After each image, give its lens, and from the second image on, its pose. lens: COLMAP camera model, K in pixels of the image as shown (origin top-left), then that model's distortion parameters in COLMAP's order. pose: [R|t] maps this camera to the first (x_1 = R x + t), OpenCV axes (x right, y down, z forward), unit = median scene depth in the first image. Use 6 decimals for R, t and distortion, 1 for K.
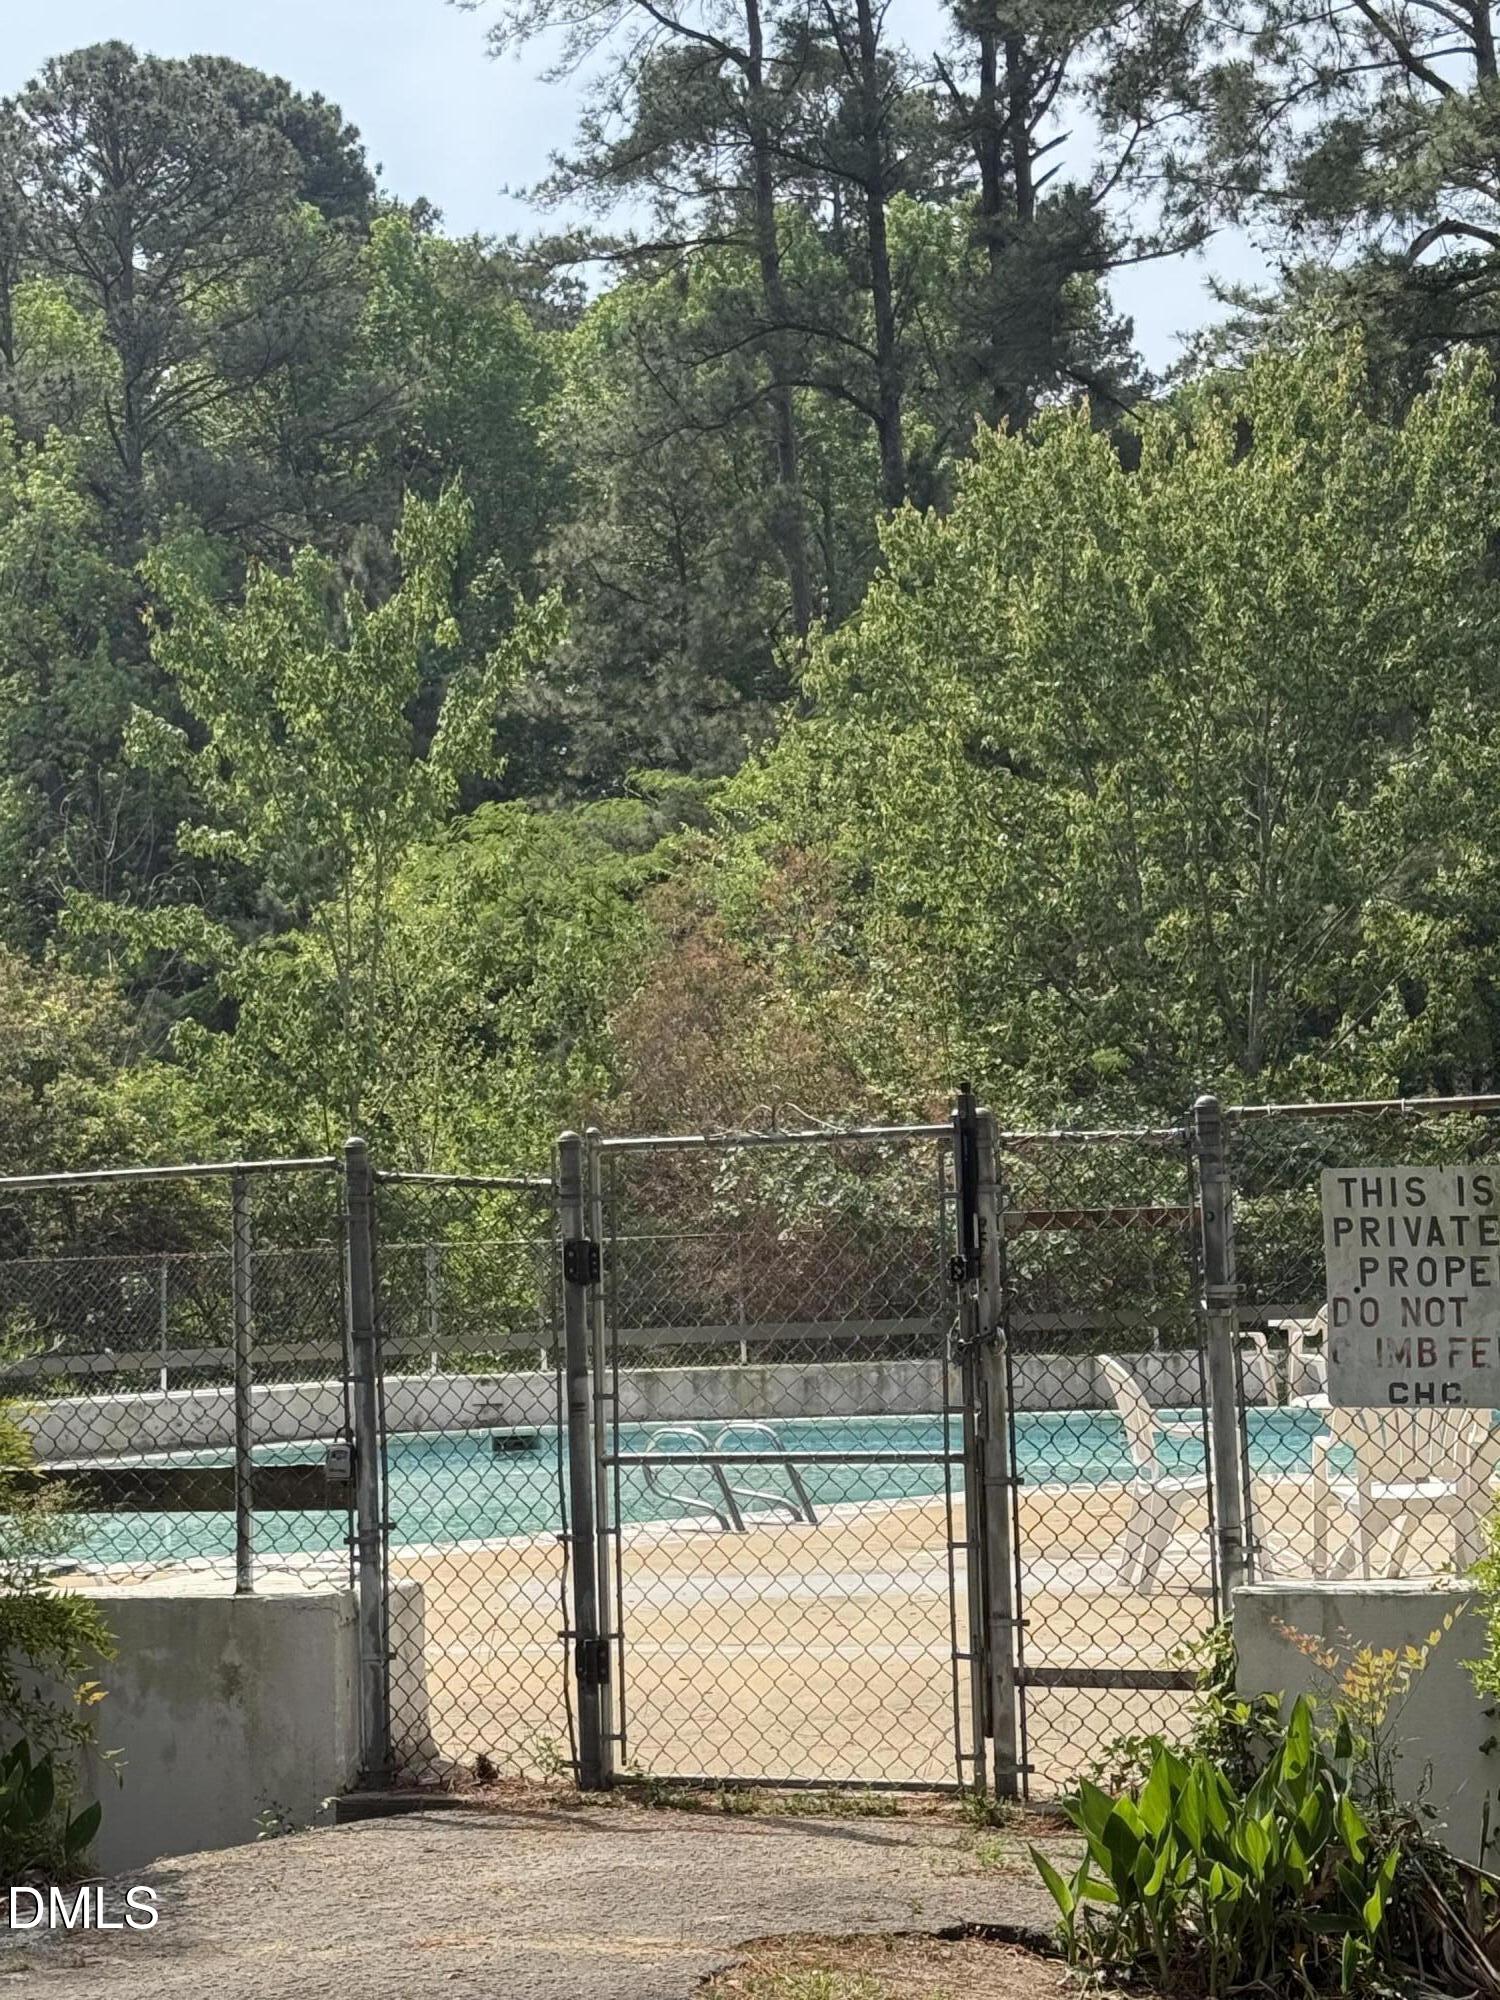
lens RADIAL K [[4378.5, 0, 735.1], [0, 4378.5, 1004.0], [0, 0, 1]] dist [0.243257, 0.000000]
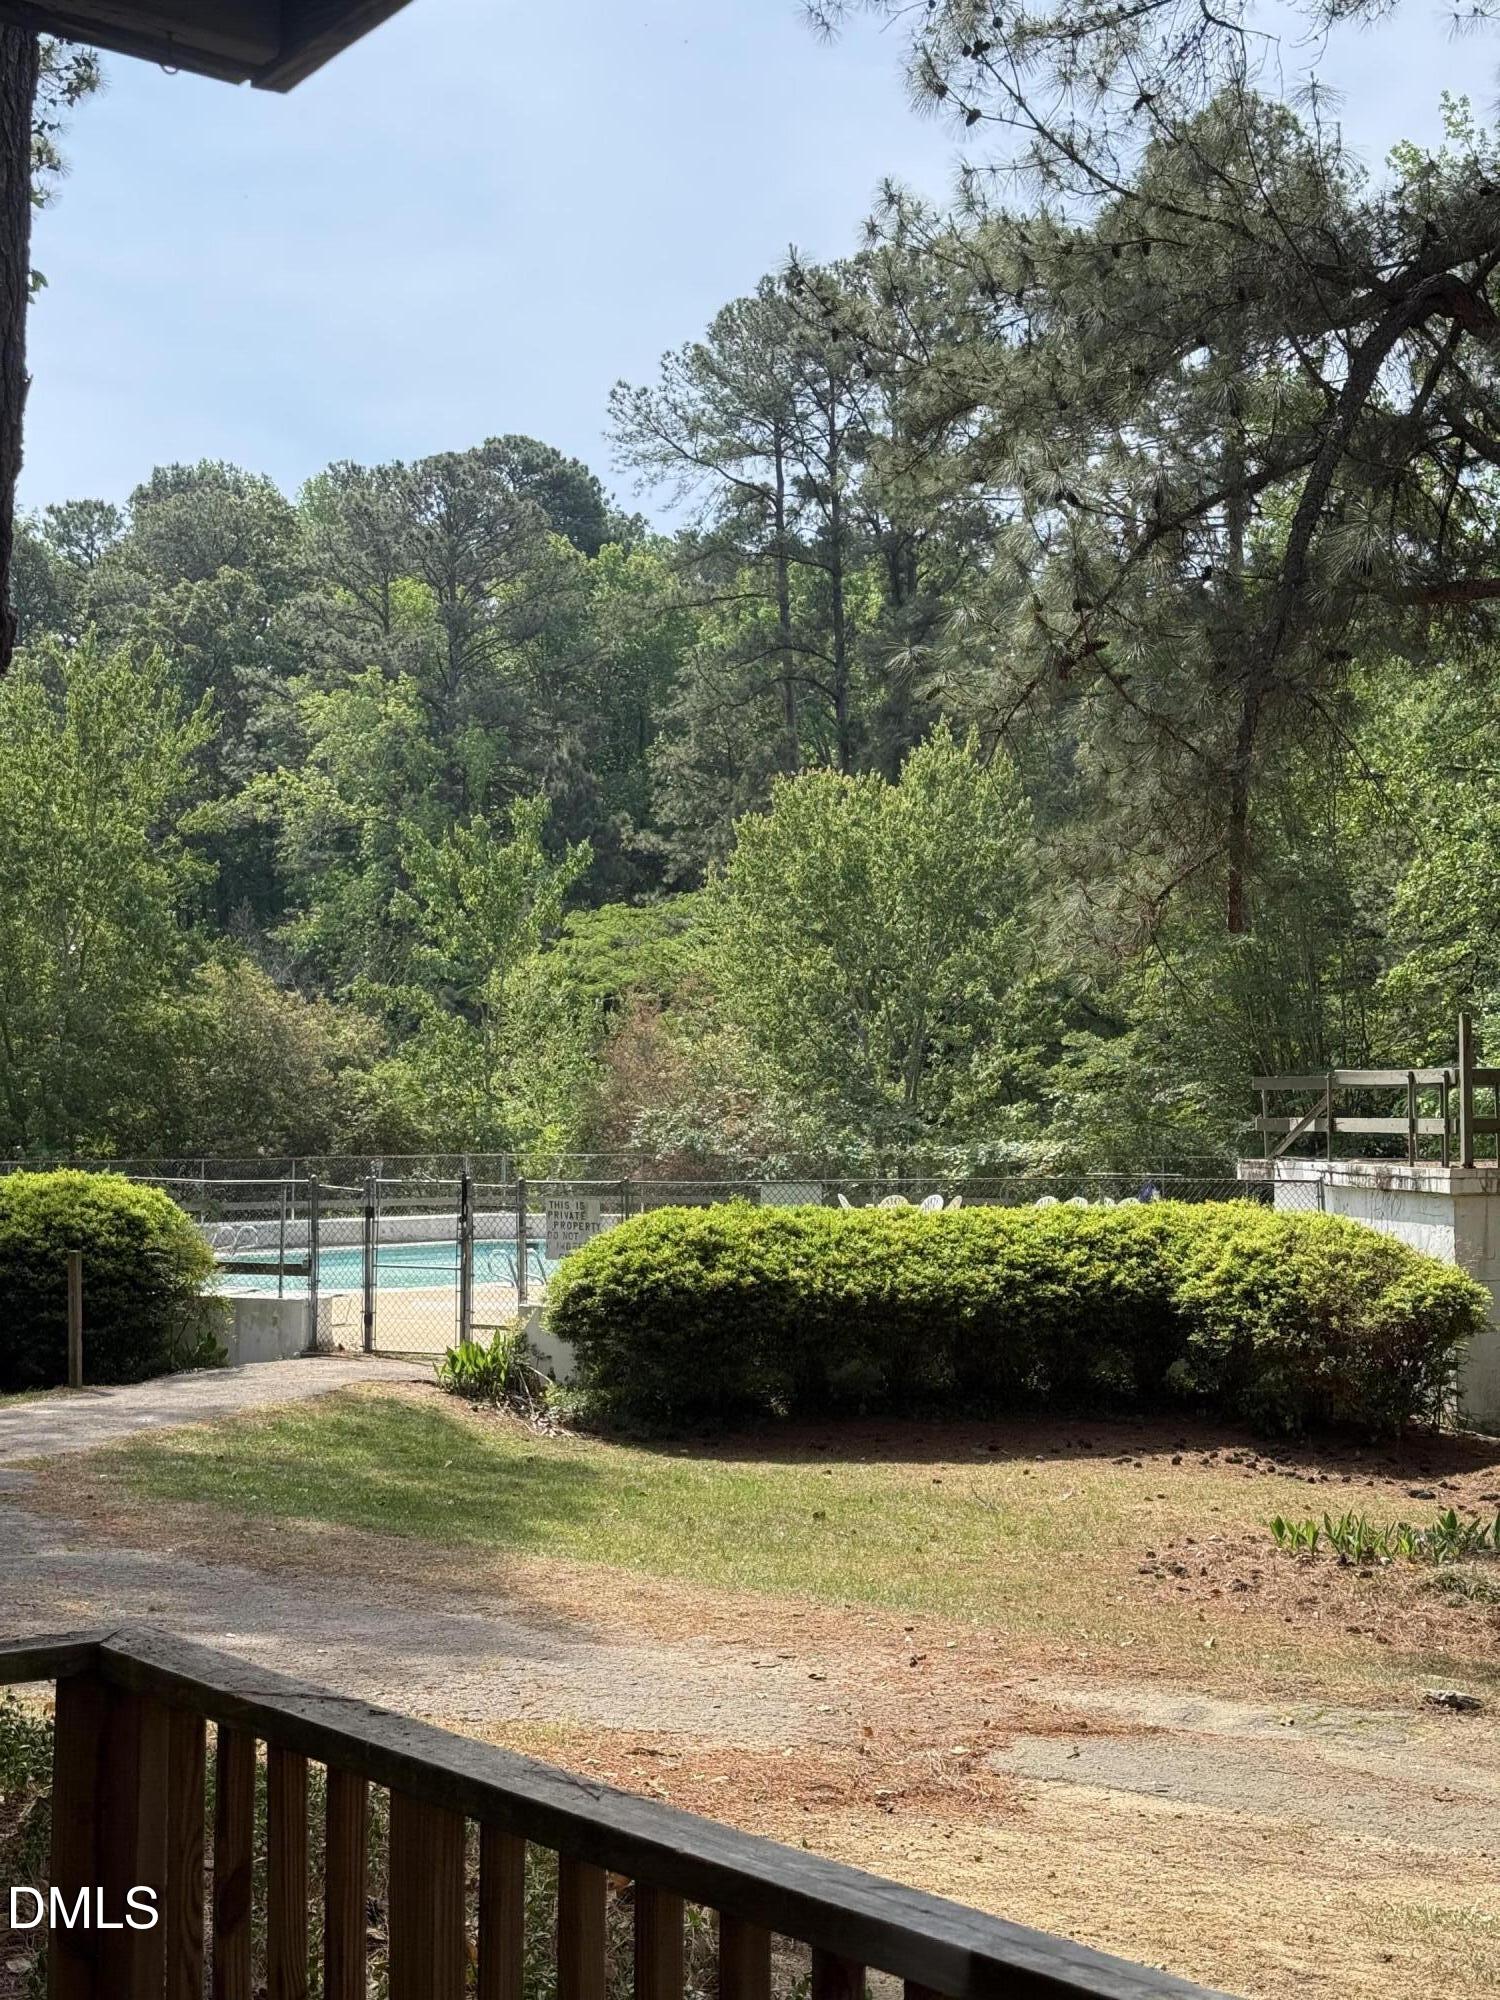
lens RADIAL K [[2795.8, 0, 721.7], [0, 2795.8, 1003.0], [0, 0, 1]] dist [0.121394, 0.000000]
pose [[0.998031, 0.032359, -0.053731, 0.102979], [-0.031429, 0.999343, 0.018060, -0.045623], [0.054280, -0.016336, 0.998392, -0.360892]]
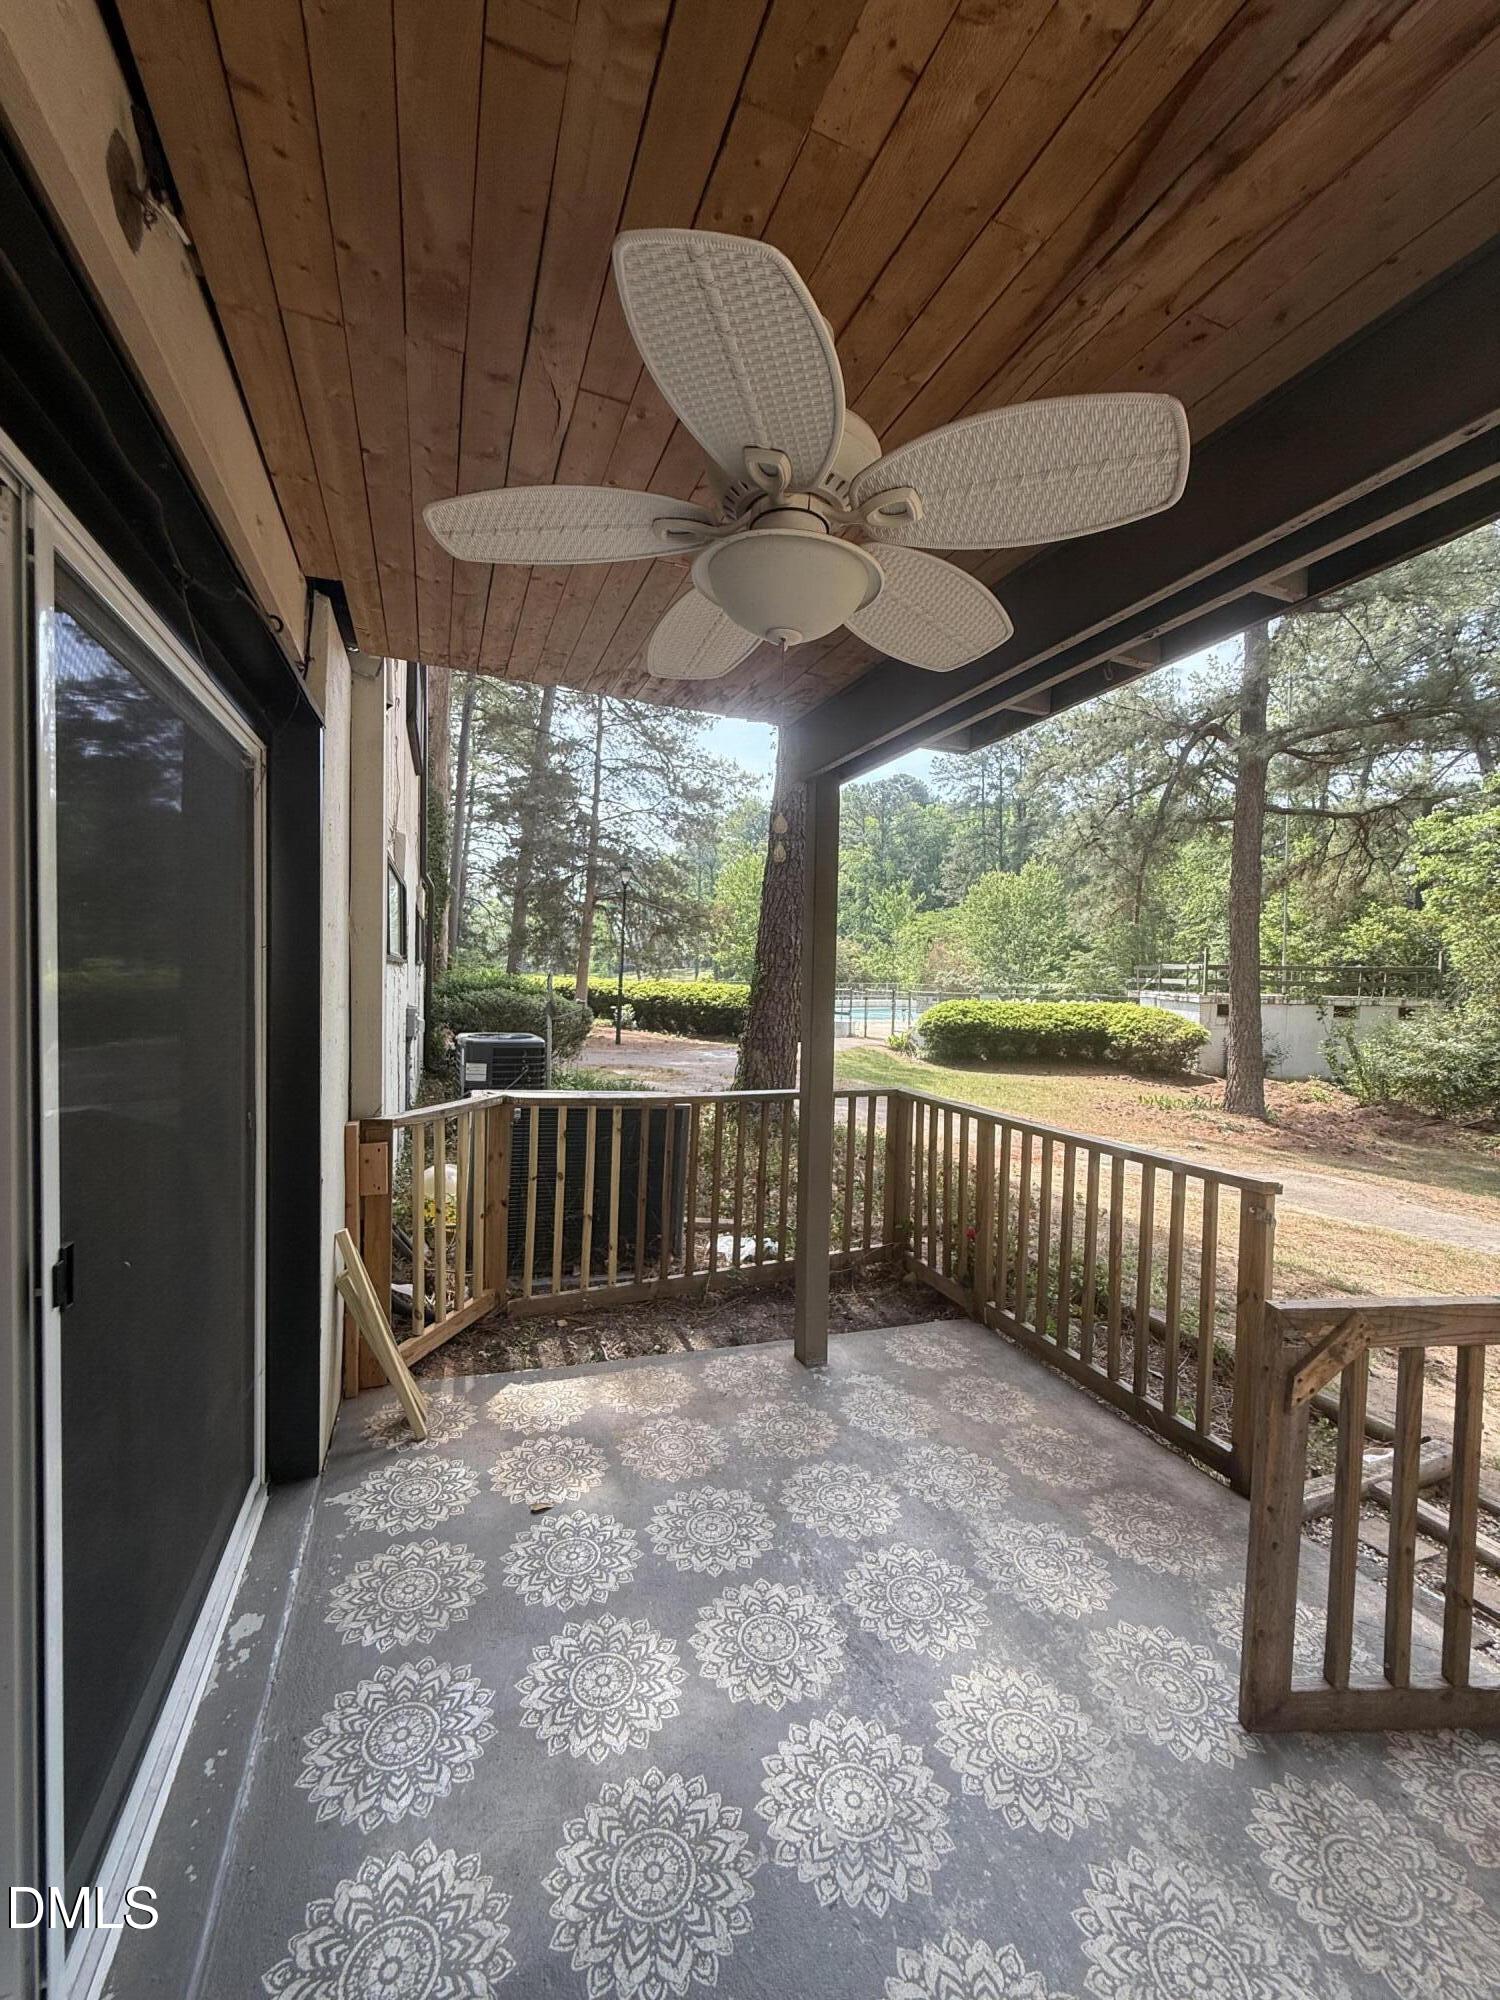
lens RADIAL K [[800.5, 0, 743.2], [0, 800.5, 995.7], [0, 0, 1]] dist [-0.000057, 0.000088]
pose [[0.949944, 0.064650, -0.305658, 0.094927], [-0.036387, 0.994591, 0.097283, -0.046716], [0.310294, -0.081292, 0.947158, -0.382673]]
